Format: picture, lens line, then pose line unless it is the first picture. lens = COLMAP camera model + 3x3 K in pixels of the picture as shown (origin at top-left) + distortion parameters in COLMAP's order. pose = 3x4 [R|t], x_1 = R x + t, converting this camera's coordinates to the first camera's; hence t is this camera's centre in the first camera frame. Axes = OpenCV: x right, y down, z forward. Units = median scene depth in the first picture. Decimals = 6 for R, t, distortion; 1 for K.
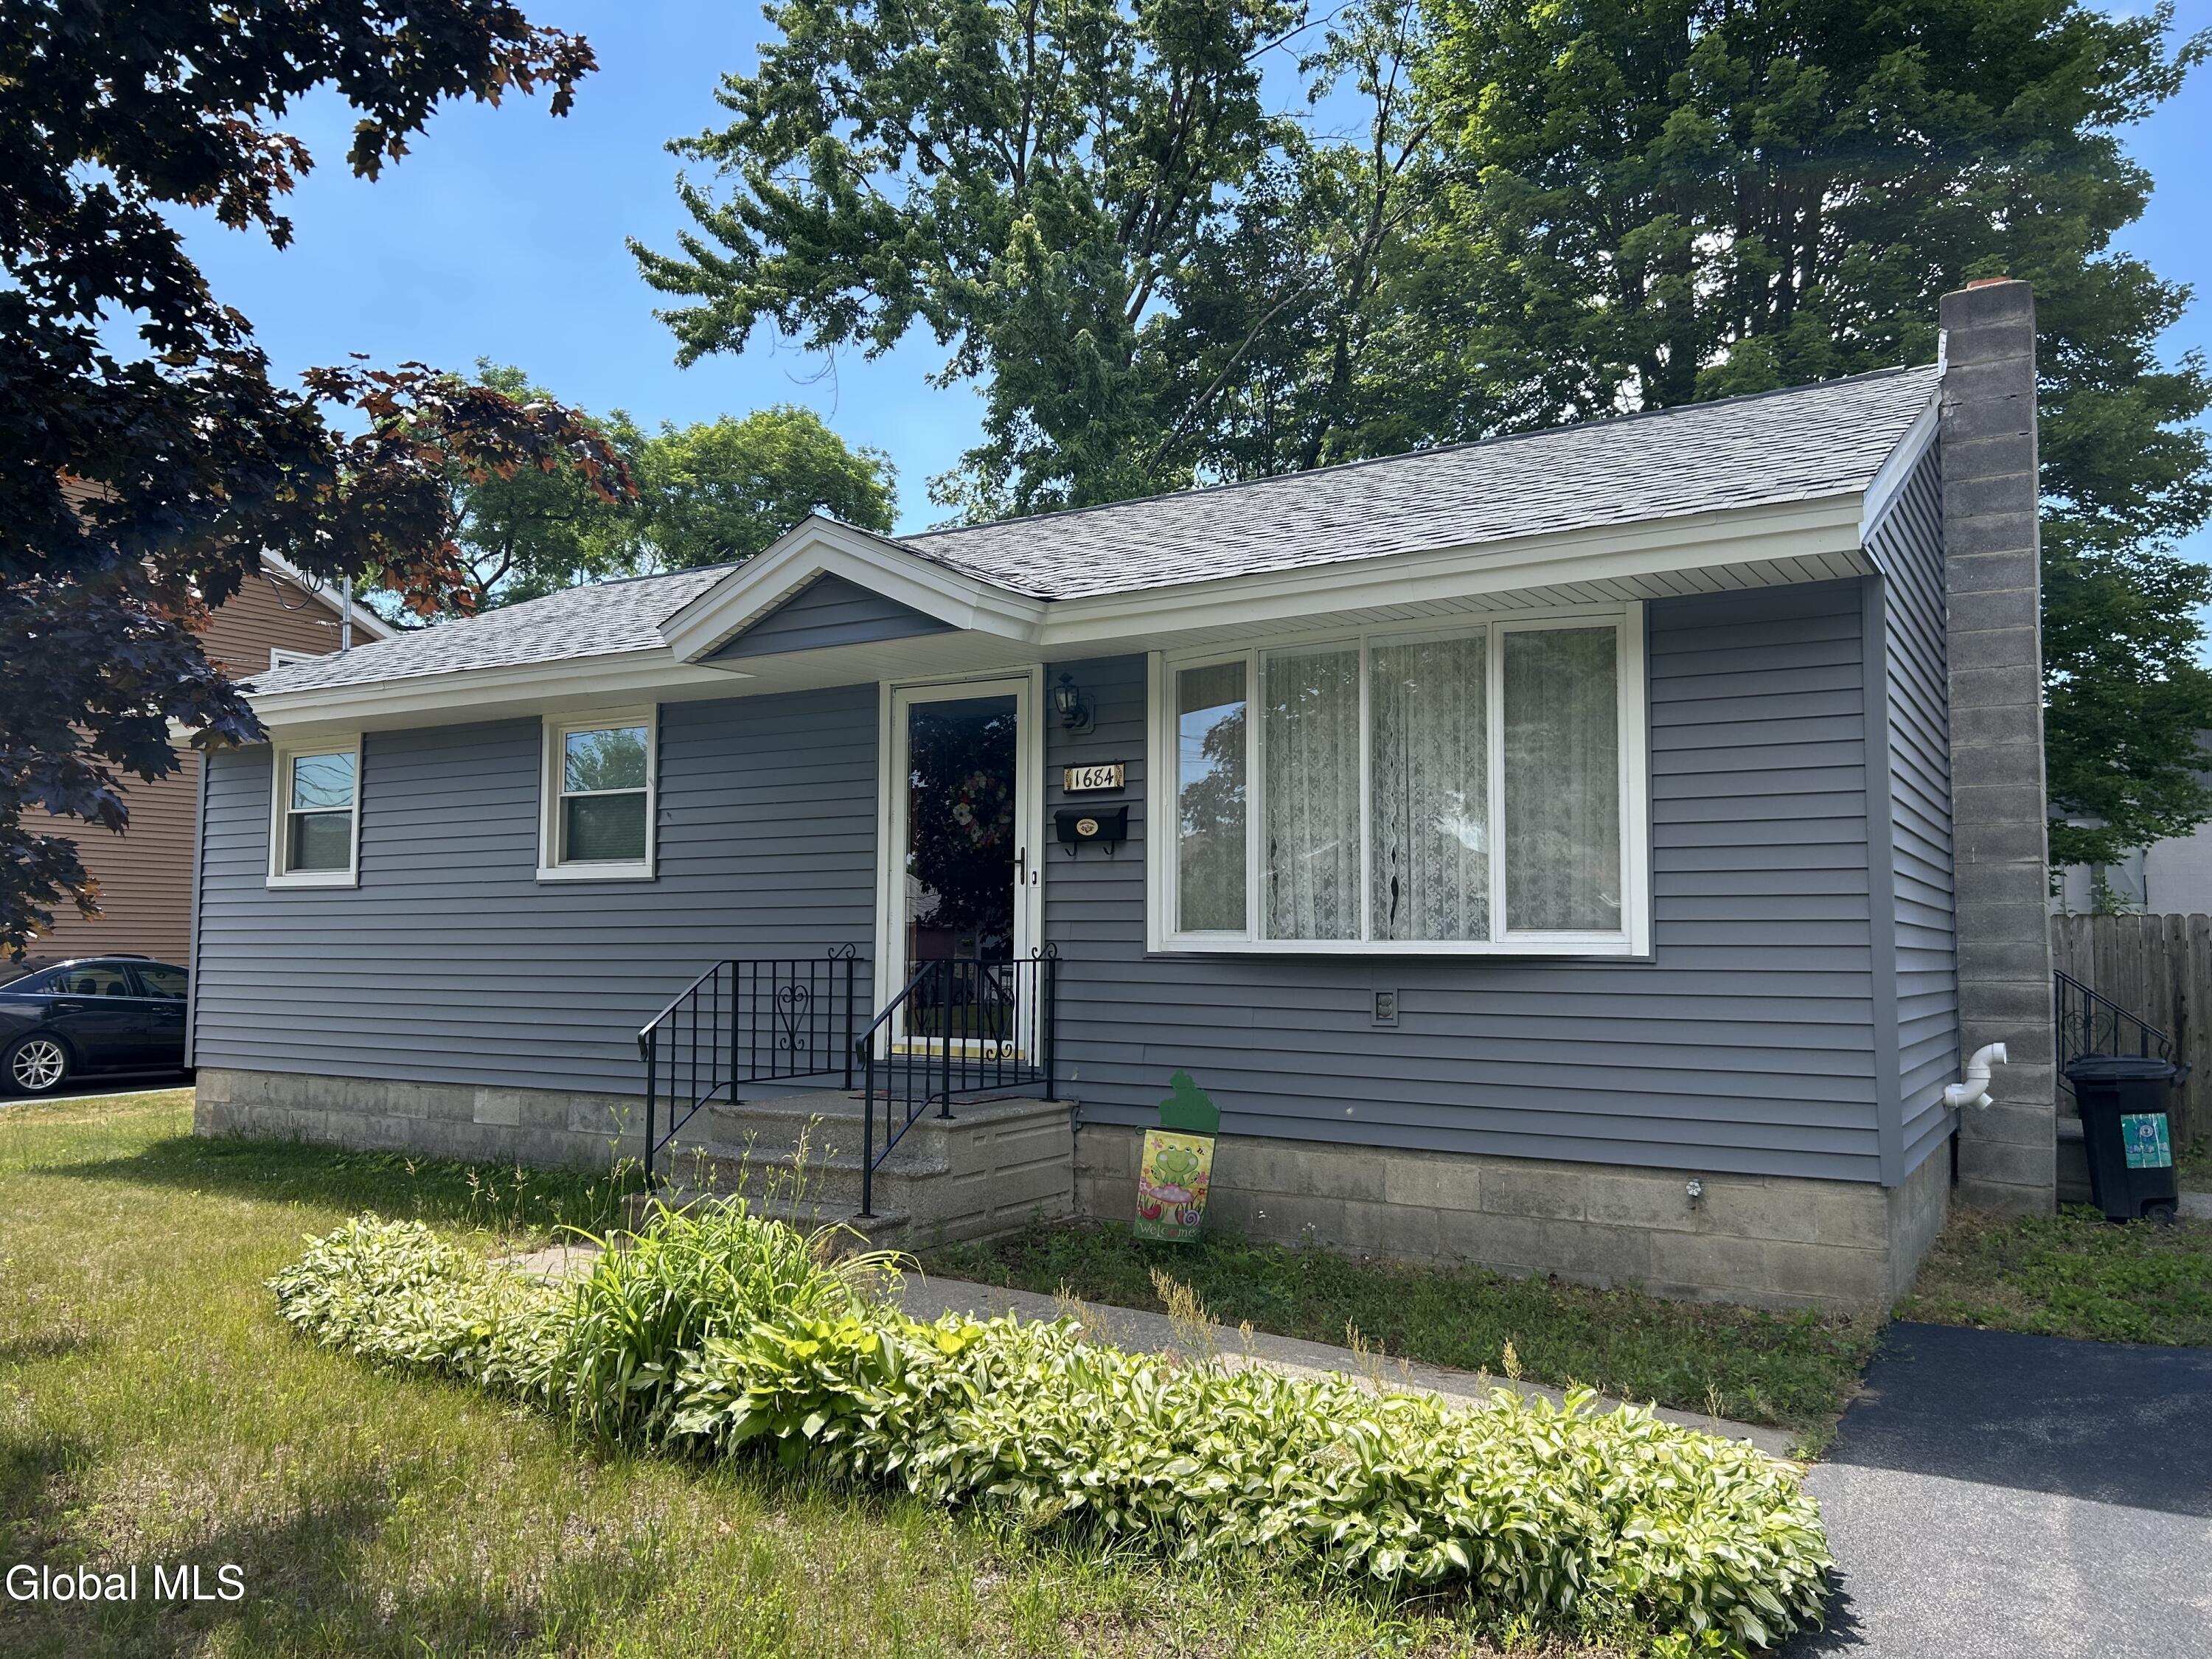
lens RADIAL K [[1658.3, 0, 1106.9], [0, 1658.3, 832.4], [0, 0, 1]] dist [0.033257, -0.004826]
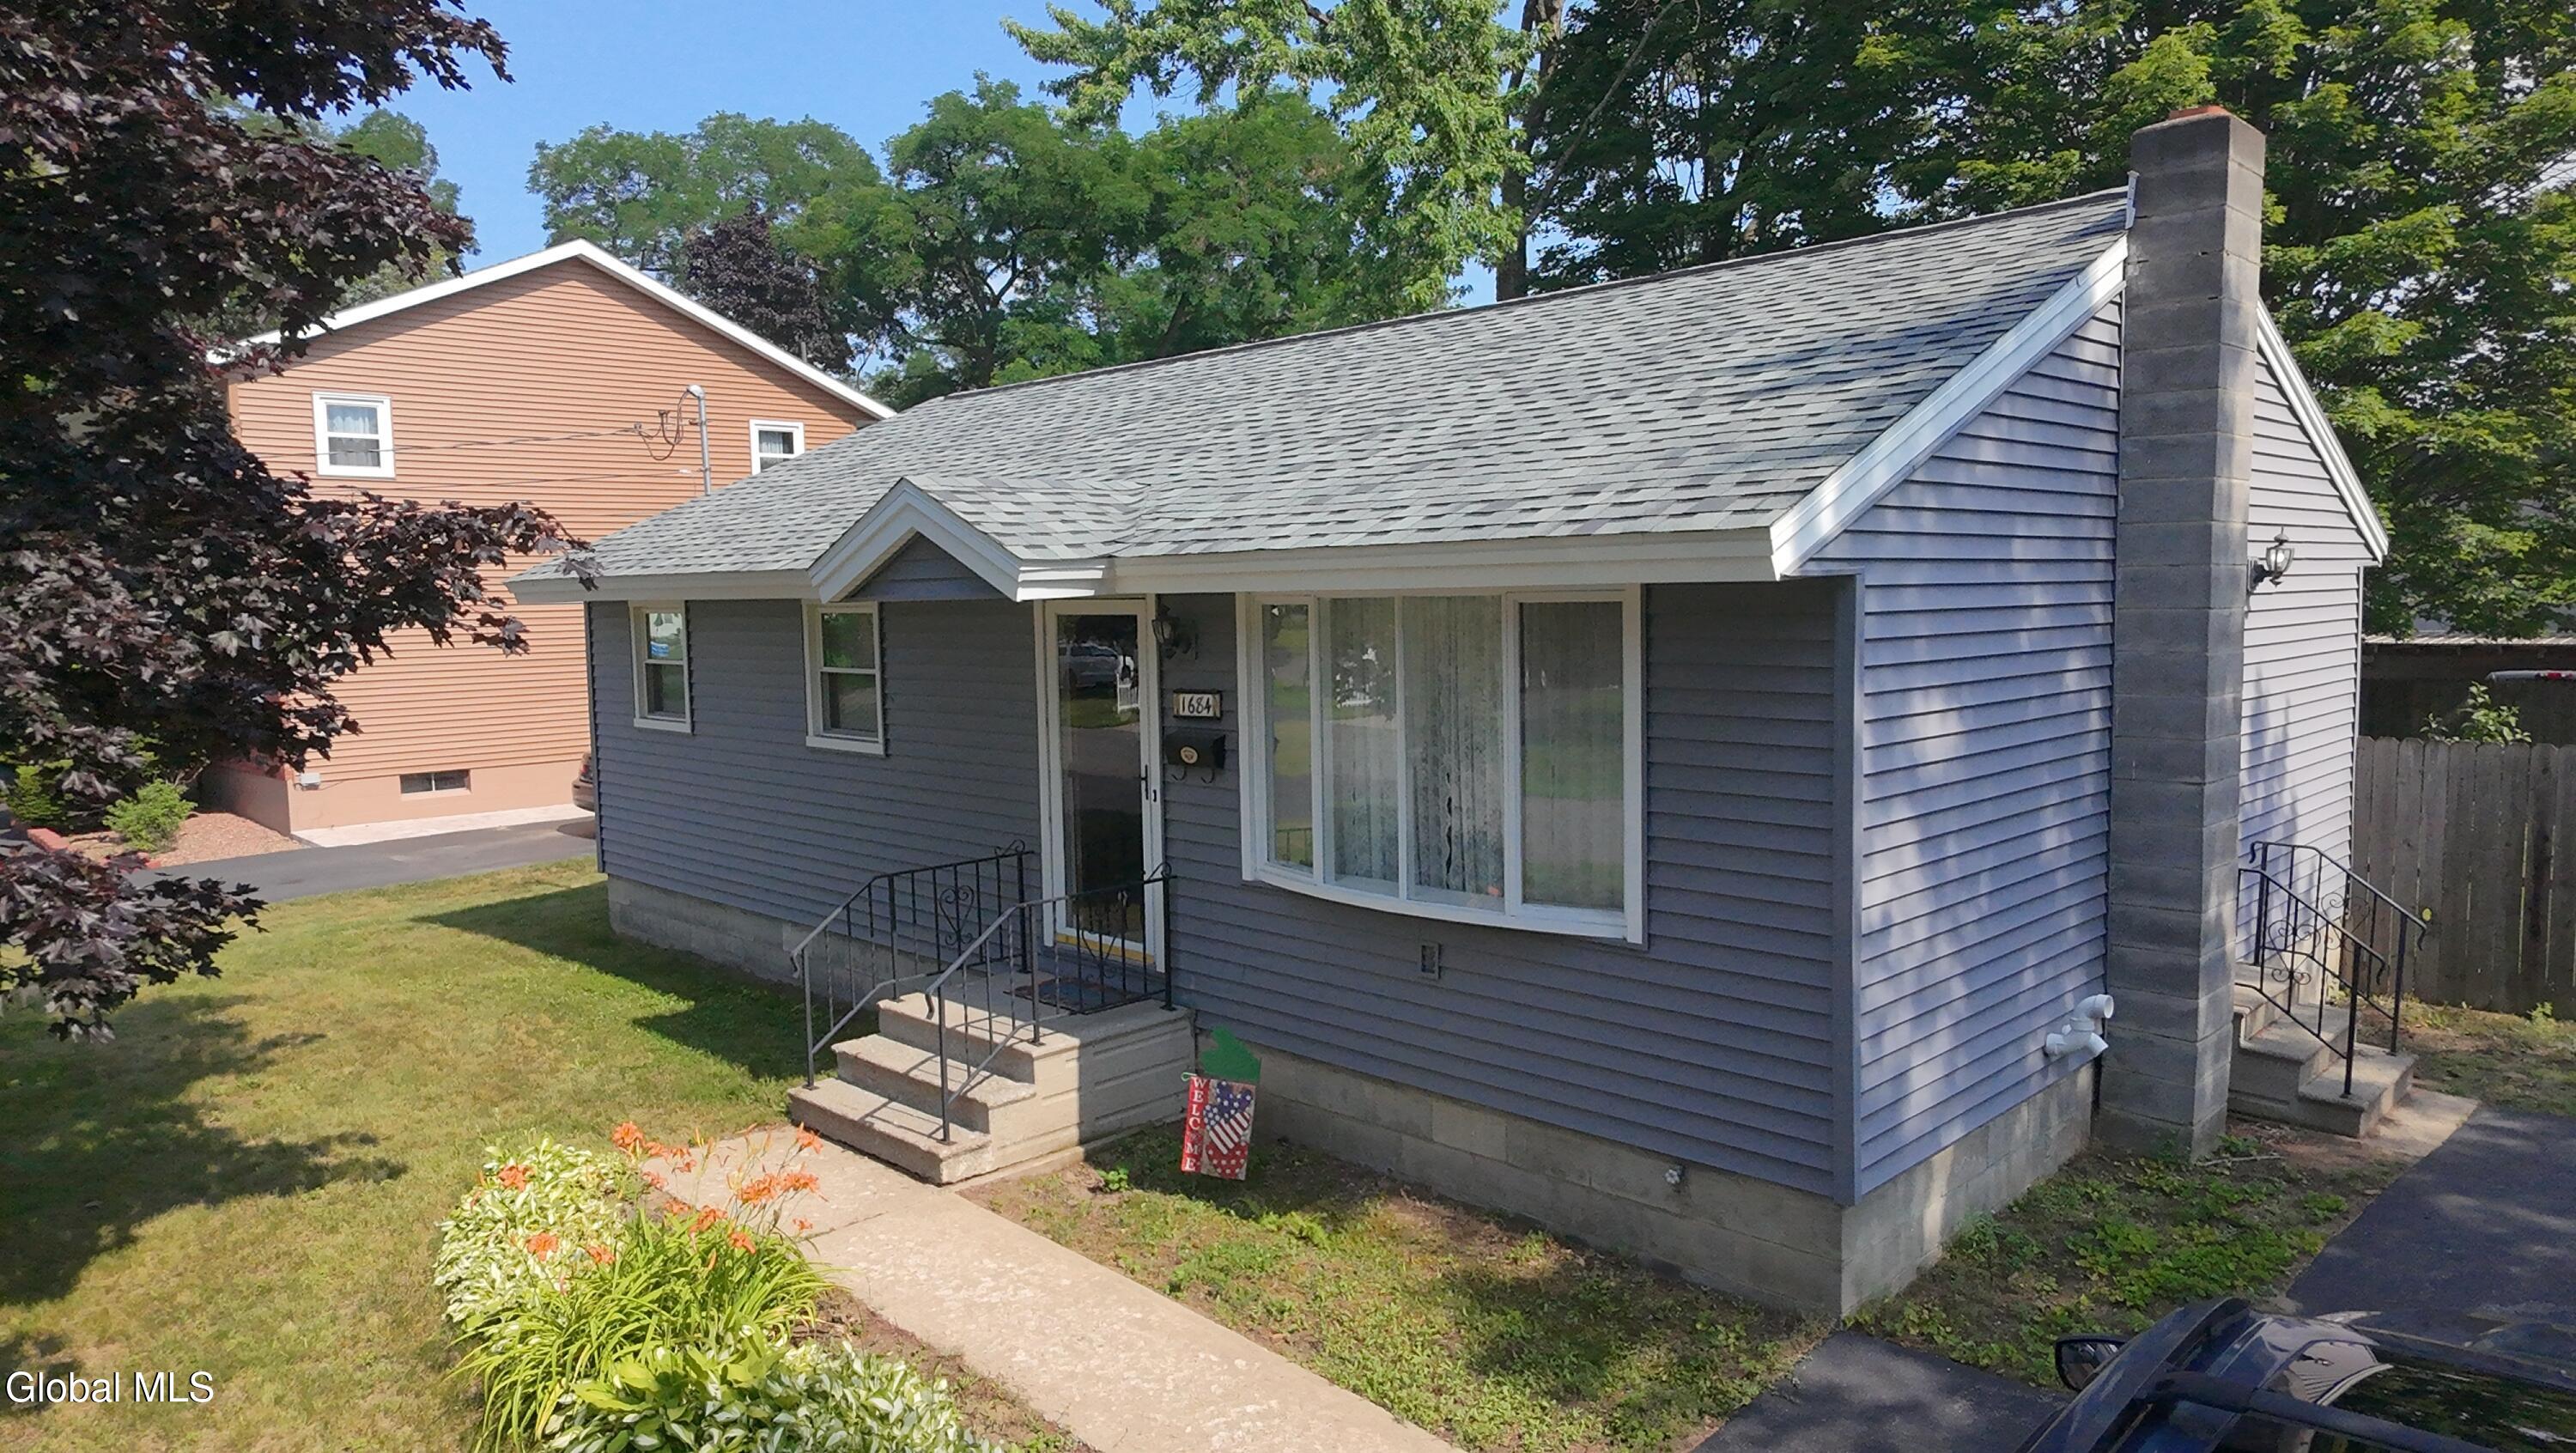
lens RADIAL K [[1674.2, 0, 1288.8], [0, 1674.2, 734.5], [0, 0, 1]] dist [-0.028878, 0.003041]
pose [[0.971265, -0.003010, -0.237982, 0.296077], [0.040040, 0.987735, 0.150920, -0.170403], [0.234609, -0.156112, 0.959473, 0.016242]]
